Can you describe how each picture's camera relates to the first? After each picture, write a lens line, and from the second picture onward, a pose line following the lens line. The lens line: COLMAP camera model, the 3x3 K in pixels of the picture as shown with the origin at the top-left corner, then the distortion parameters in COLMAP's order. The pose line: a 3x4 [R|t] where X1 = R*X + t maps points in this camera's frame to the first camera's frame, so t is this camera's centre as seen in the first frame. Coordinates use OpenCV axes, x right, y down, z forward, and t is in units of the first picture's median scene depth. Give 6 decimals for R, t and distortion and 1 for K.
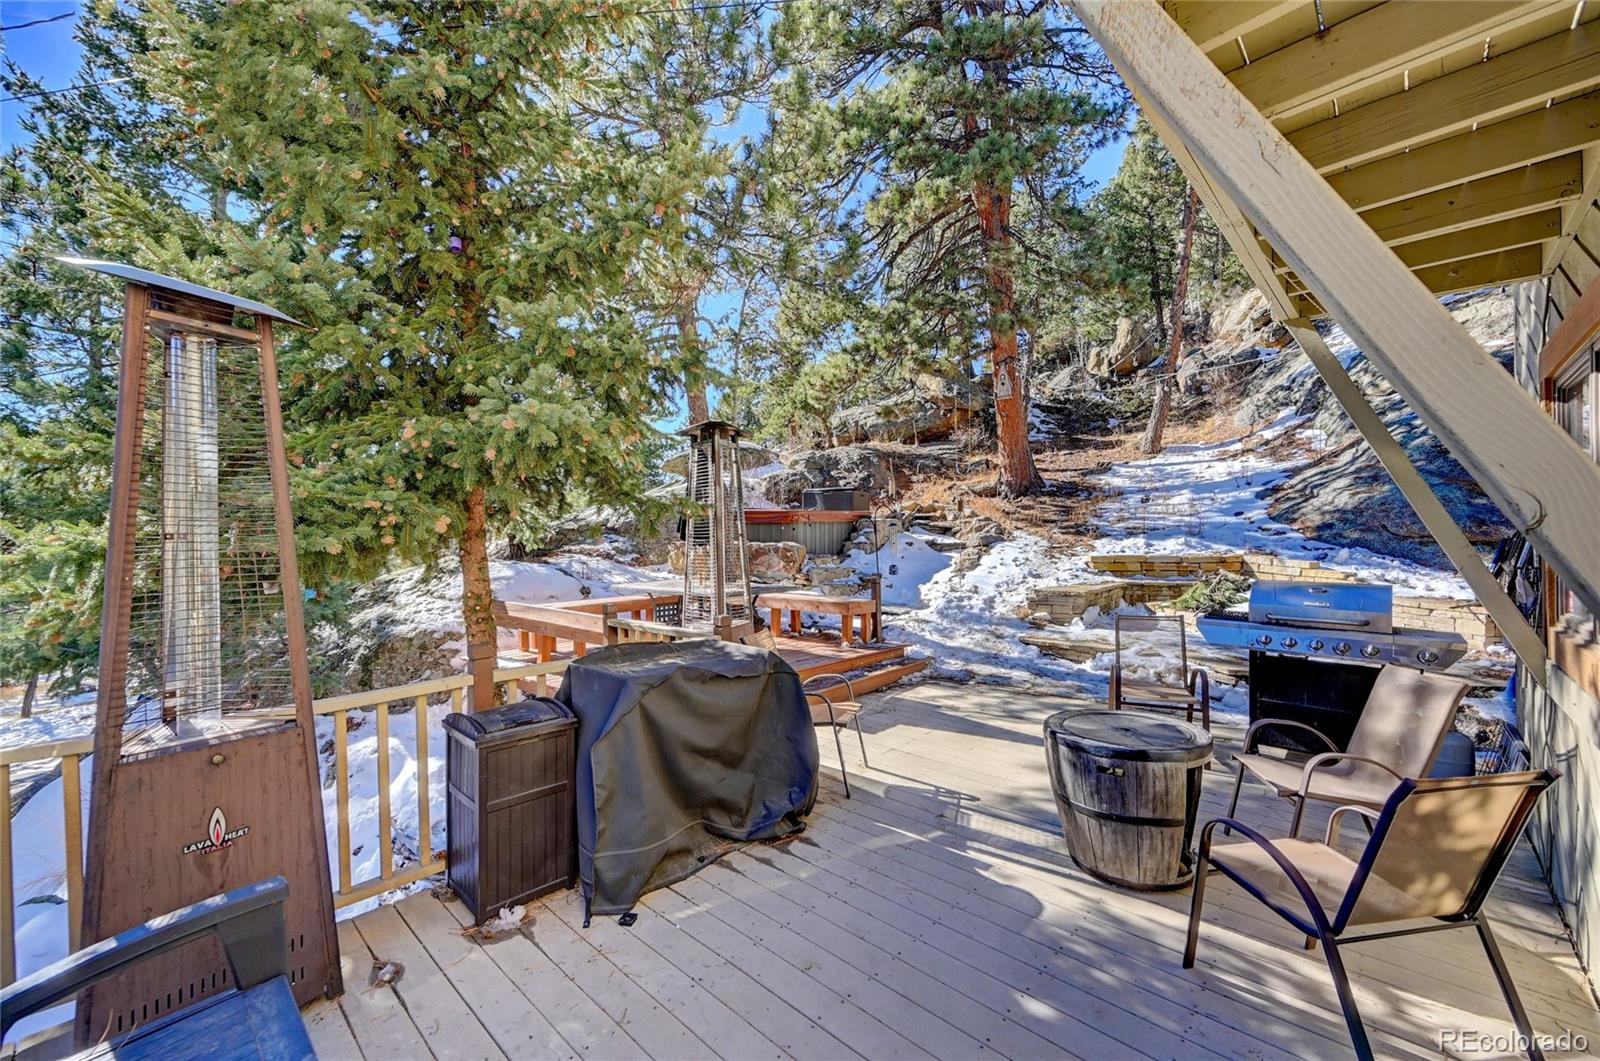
lens RADIAL K [[635.4, 0, 800.7], [0, 635.4, 535.6], [0, 0, 1]] dist [0.000178, 0.000012]
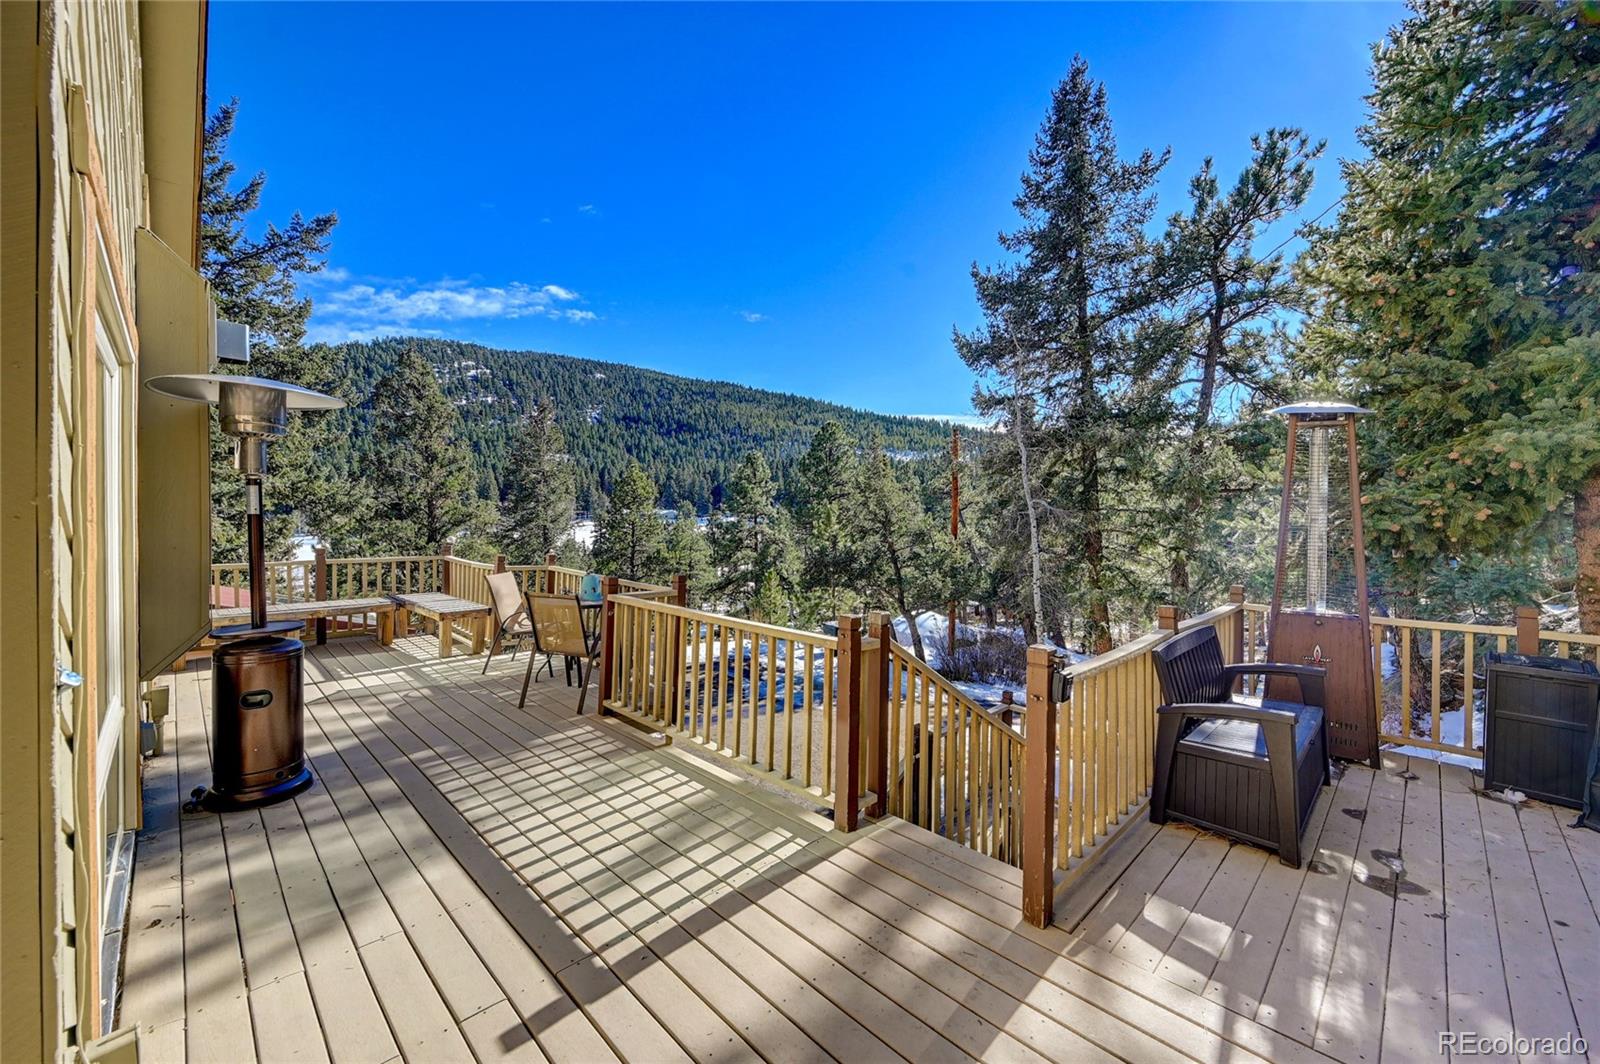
lens RADIAL K [[635.4, 0, 800.1], [0, 635.4, 525.9], [0, 0, 1]] dist [0.000178, 0.000012]
pose [[-0.027339, 0.029329, -0.999196, 1.017687], [-0.009084, 0.999521, 0.029587, -0.023116], [0.999585, 0.009885, -0.027060, -0.564584]]
